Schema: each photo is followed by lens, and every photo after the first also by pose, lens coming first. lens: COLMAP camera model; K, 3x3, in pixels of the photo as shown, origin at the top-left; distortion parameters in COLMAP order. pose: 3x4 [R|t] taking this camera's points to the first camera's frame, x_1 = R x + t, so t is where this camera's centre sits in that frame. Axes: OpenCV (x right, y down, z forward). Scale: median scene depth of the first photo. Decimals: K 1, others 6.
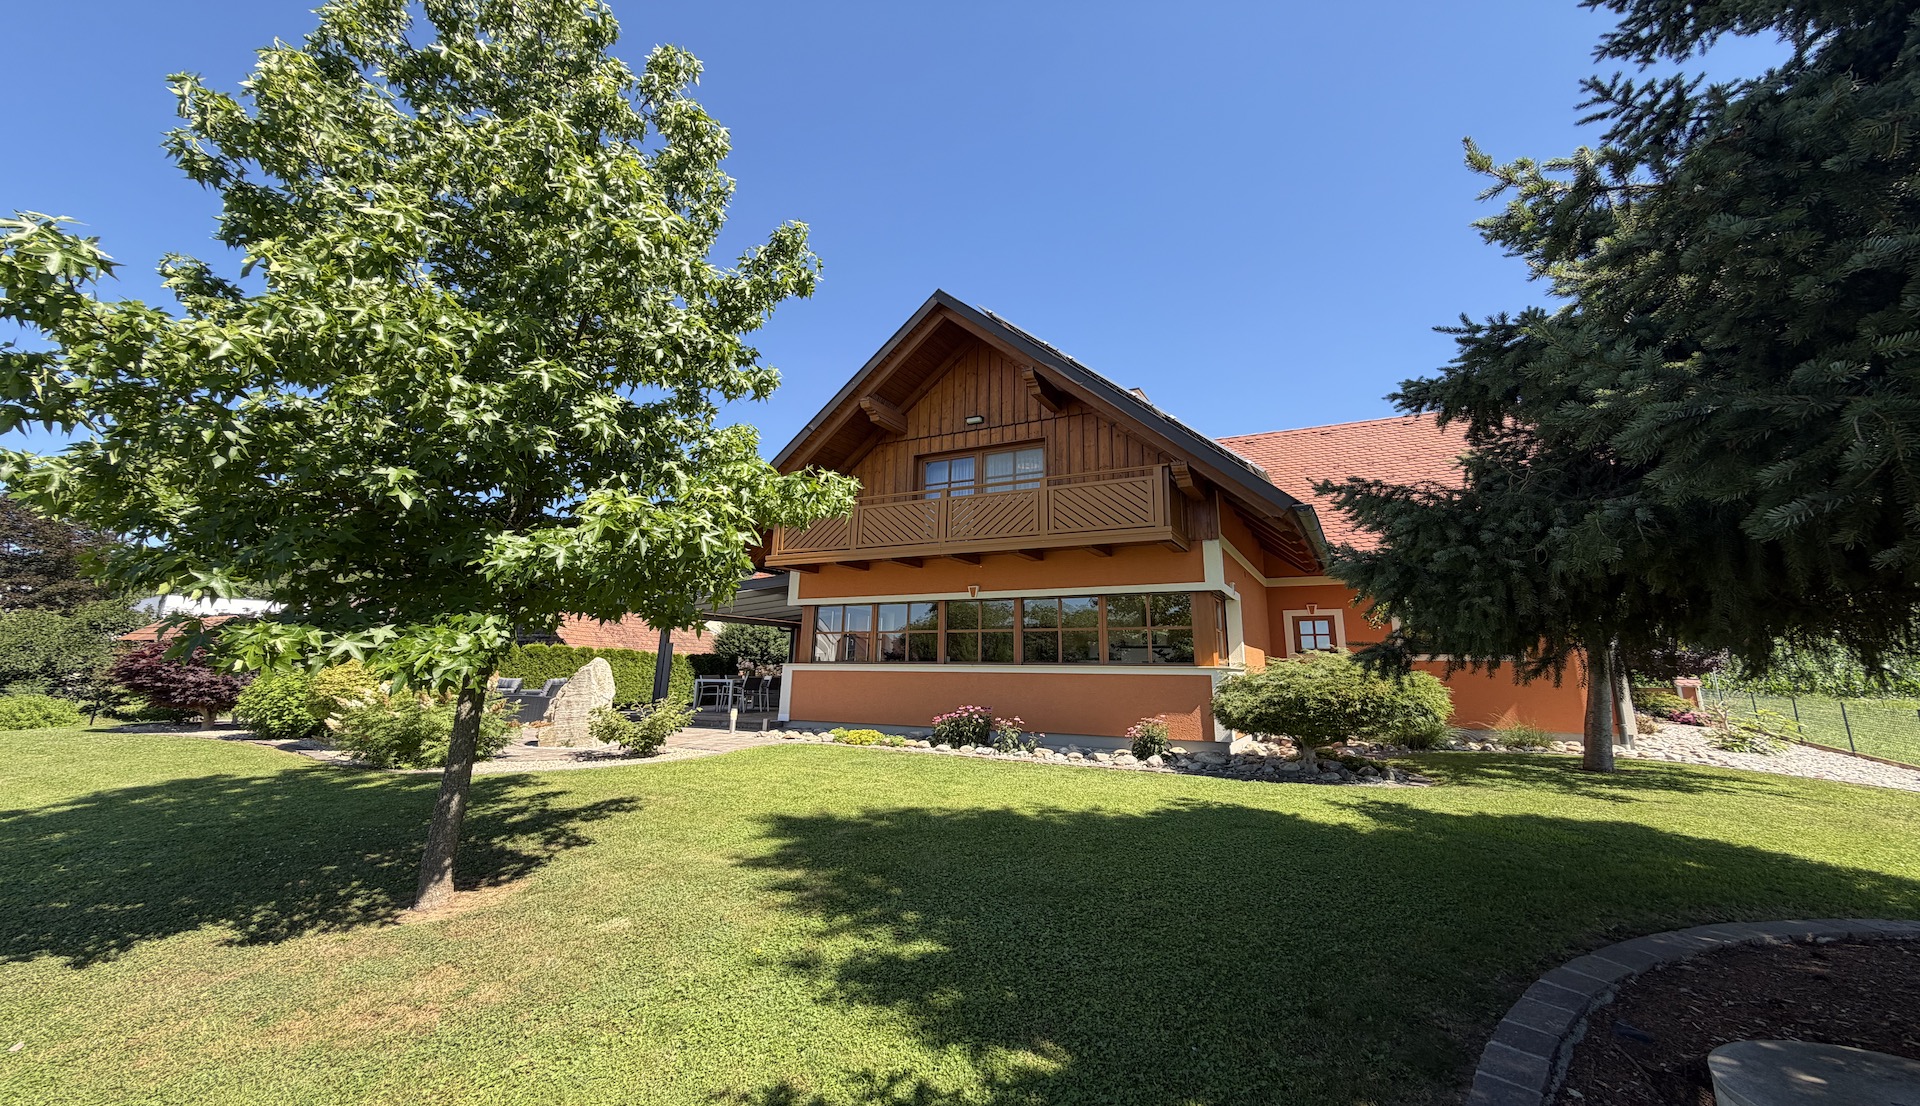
lens RADIAL K [[768.7, 0, 954.7], [0, 768.7, 534.8], [0, 0, 1]] dist [-0.003545, 0.001417]
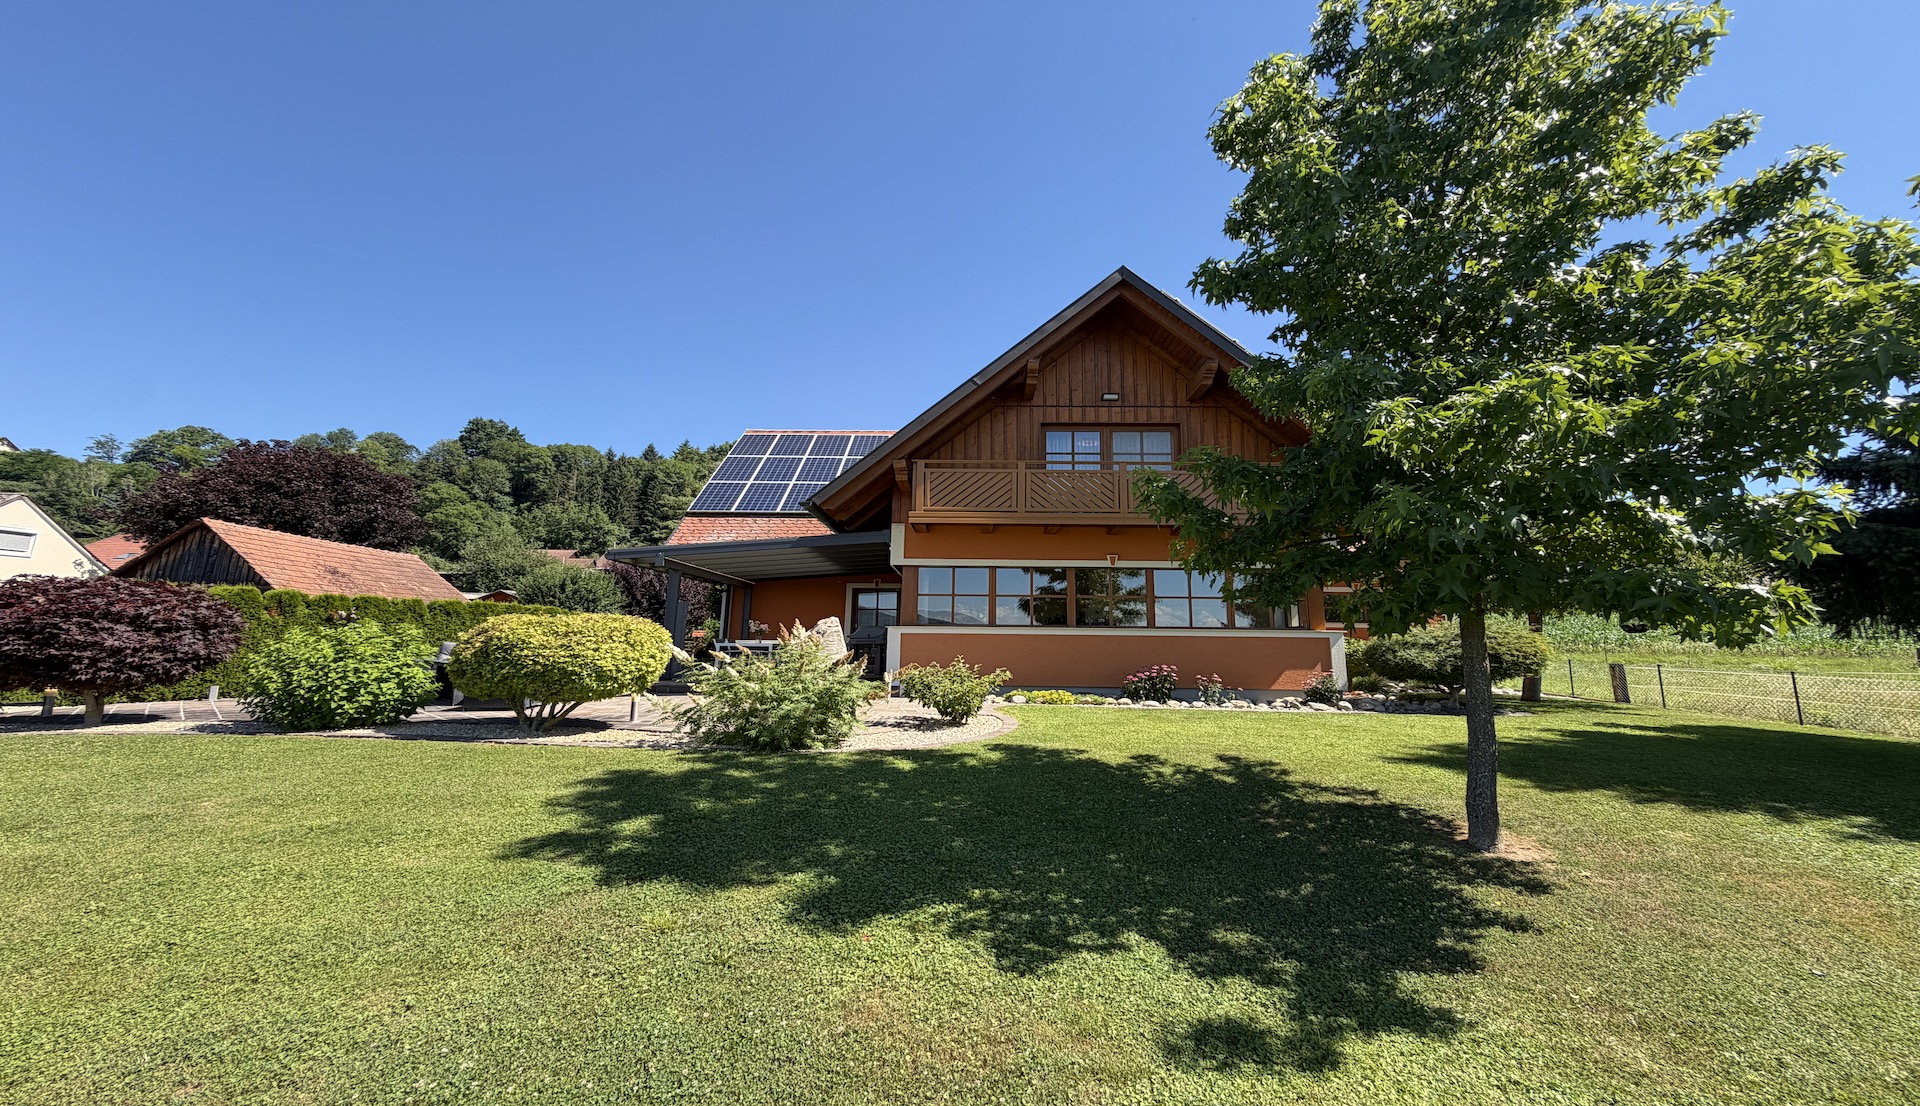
lens RADIAL K [[768.7, 0, 976.5], [0, 768.7, 557.4], [0, 0, 1]] dist [-0.003545, 0.001417]
pose [[0.897028, 0.045997, 0.439573, -0.596234], [-0.078976, 0.995244, 0.057021, 0.023963], [-0.434860, -0.085865, 0.896395, 0.123773]]
